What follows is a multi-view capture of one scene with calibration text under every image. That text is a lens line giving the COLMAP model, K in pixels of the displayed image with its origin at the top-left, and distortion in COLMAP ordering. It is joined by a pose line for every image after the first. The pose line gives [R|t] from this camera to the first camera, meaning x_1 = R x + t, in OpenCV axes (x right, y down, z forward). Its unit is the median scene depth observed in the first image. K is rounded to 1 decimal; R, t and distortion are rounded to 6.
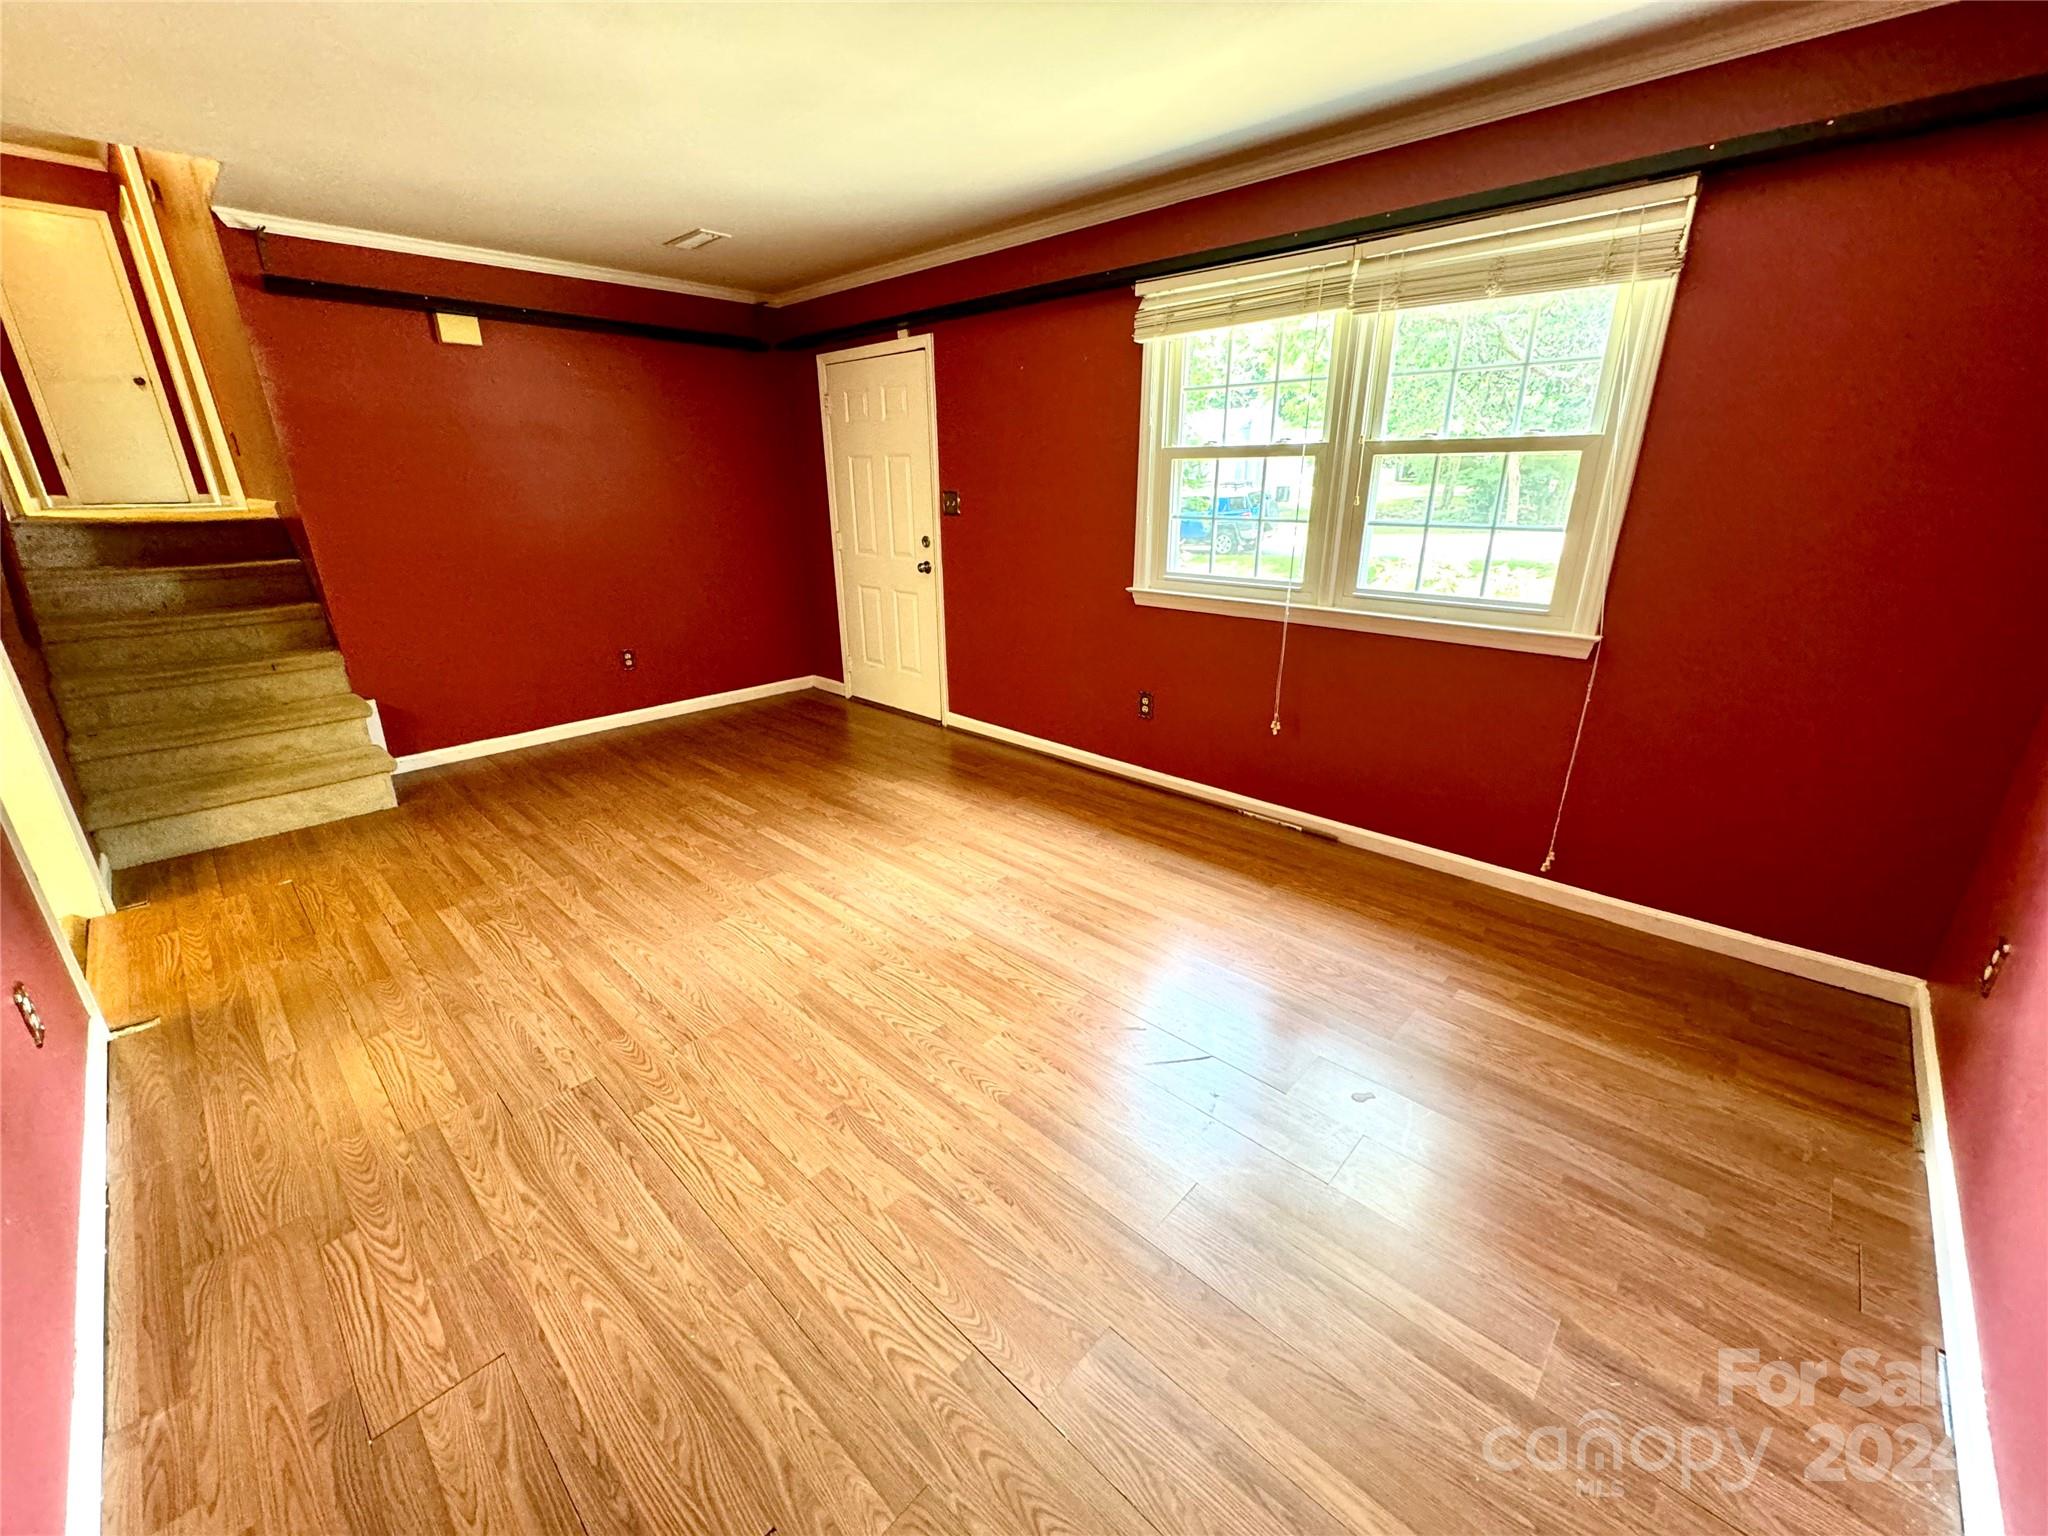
lens RADIAL K [[815.0, 0, 1021.5], [0, 815.0, 768.5], [0, 0, 1]] dist [-0.001687, 0.000143]
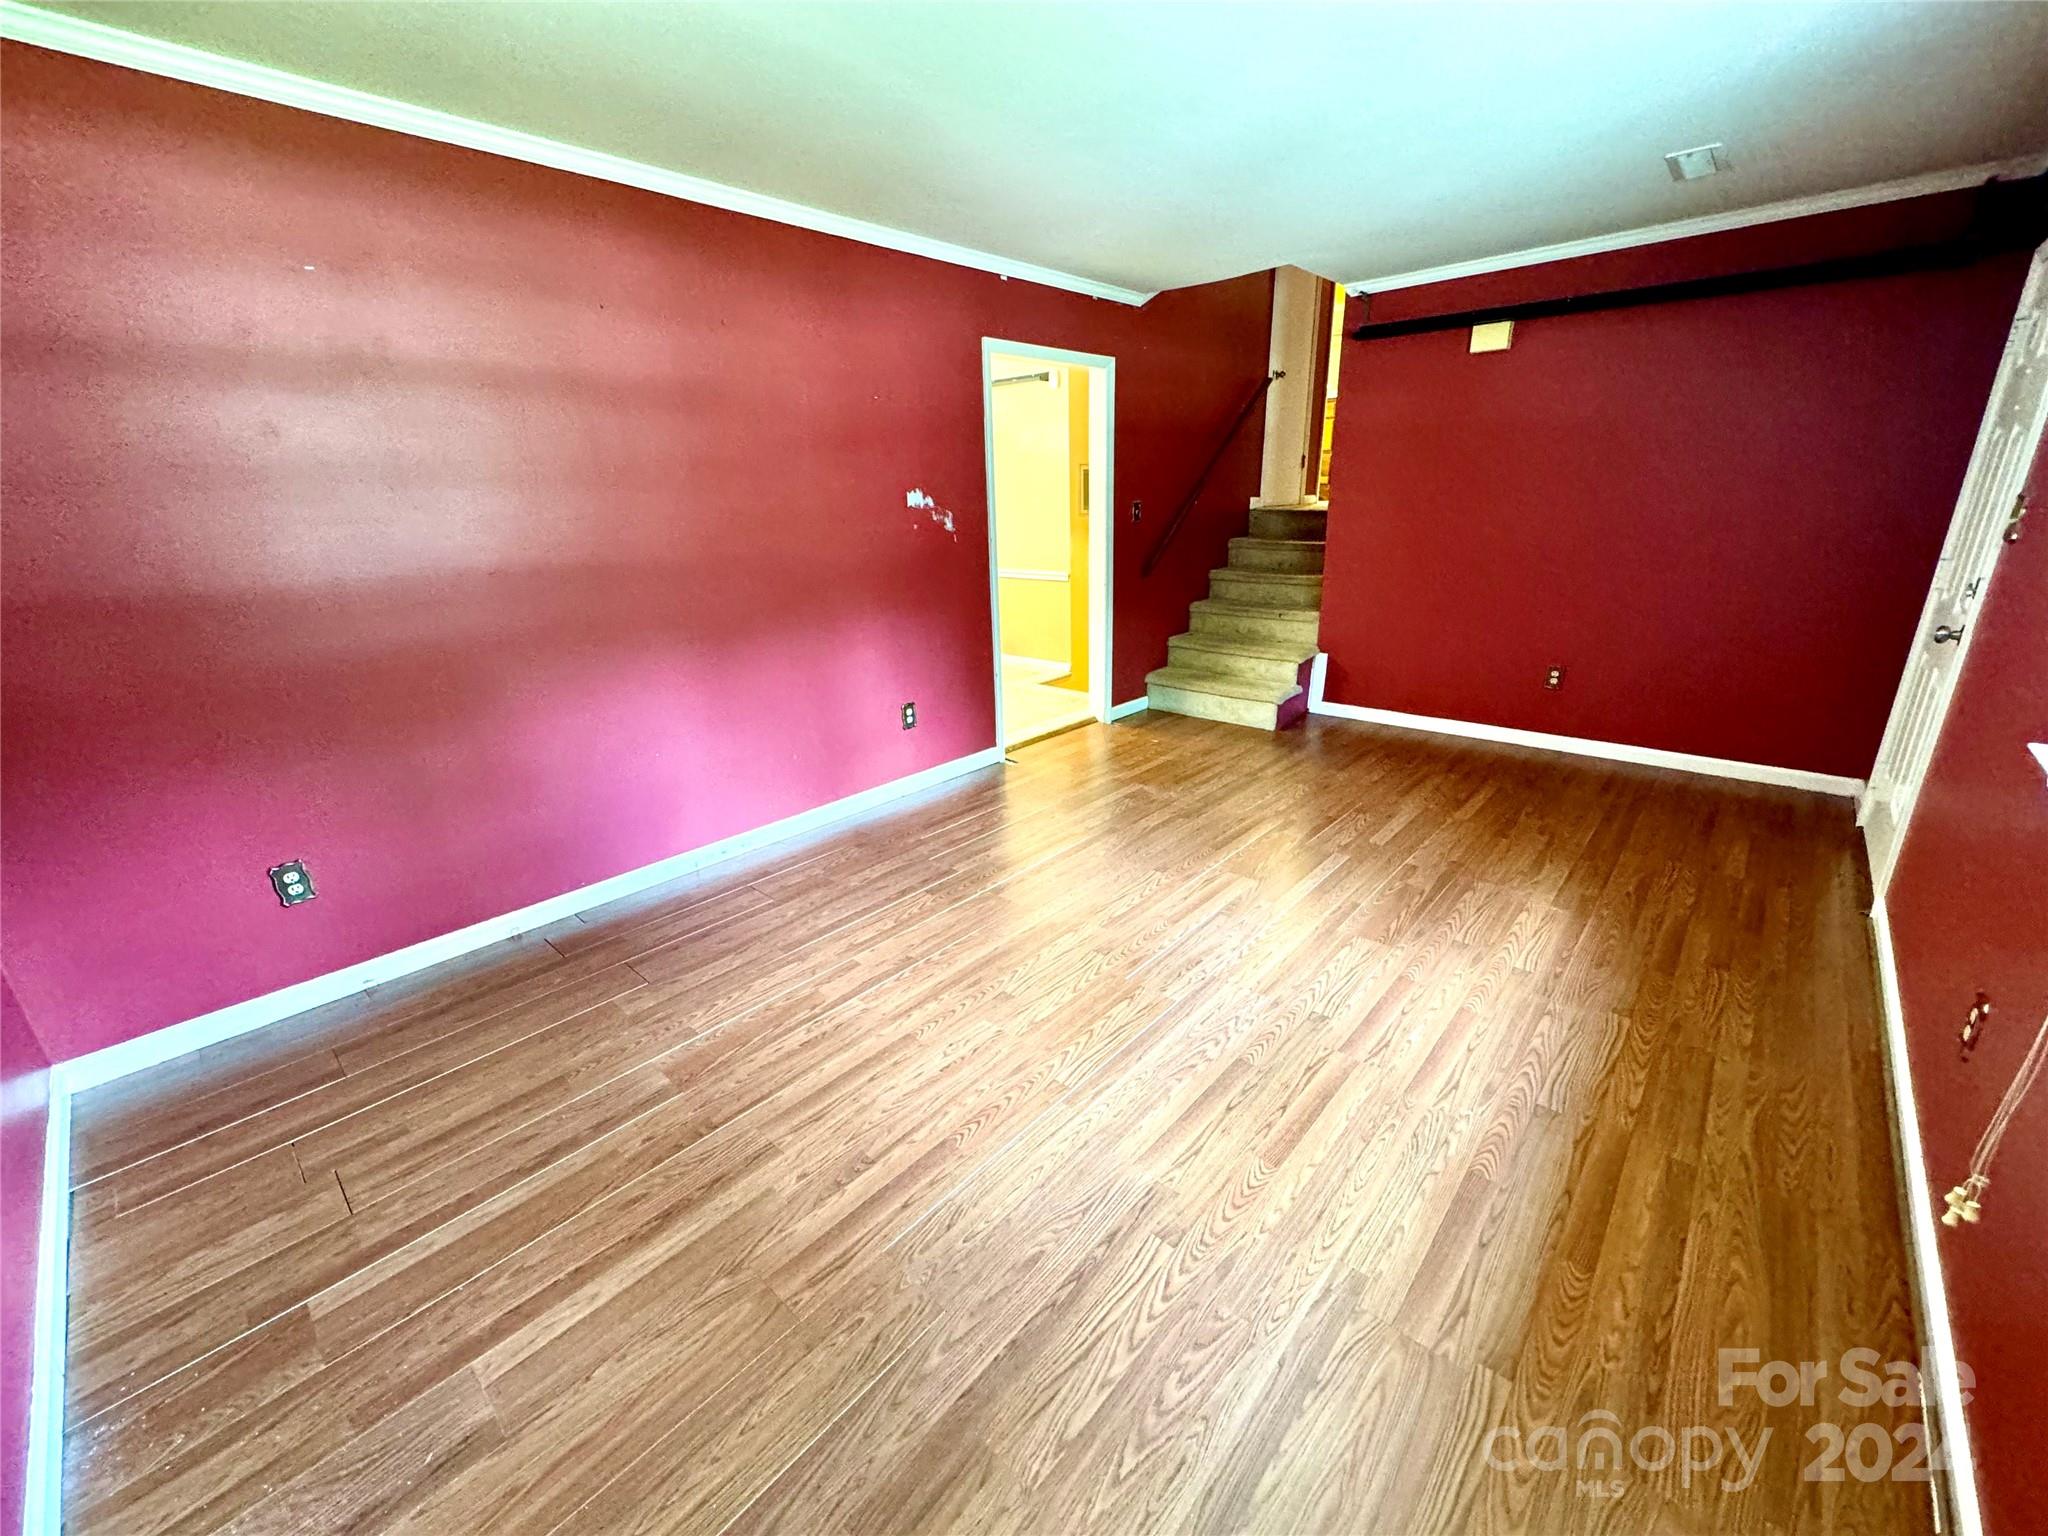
lens RADIAL K [[815.0, 0, 1021.5], [0, 815.0, 768.5], [0, 0, 1]] dist [-0.001687, 0.000143]
pose [[0.021608, 0.326770, -0.944857, 0.598144], [-0.307891, 0.901320, 0.304672, -0.211585], [0.951176, 0.284329, 0.120085, 0.567779]]
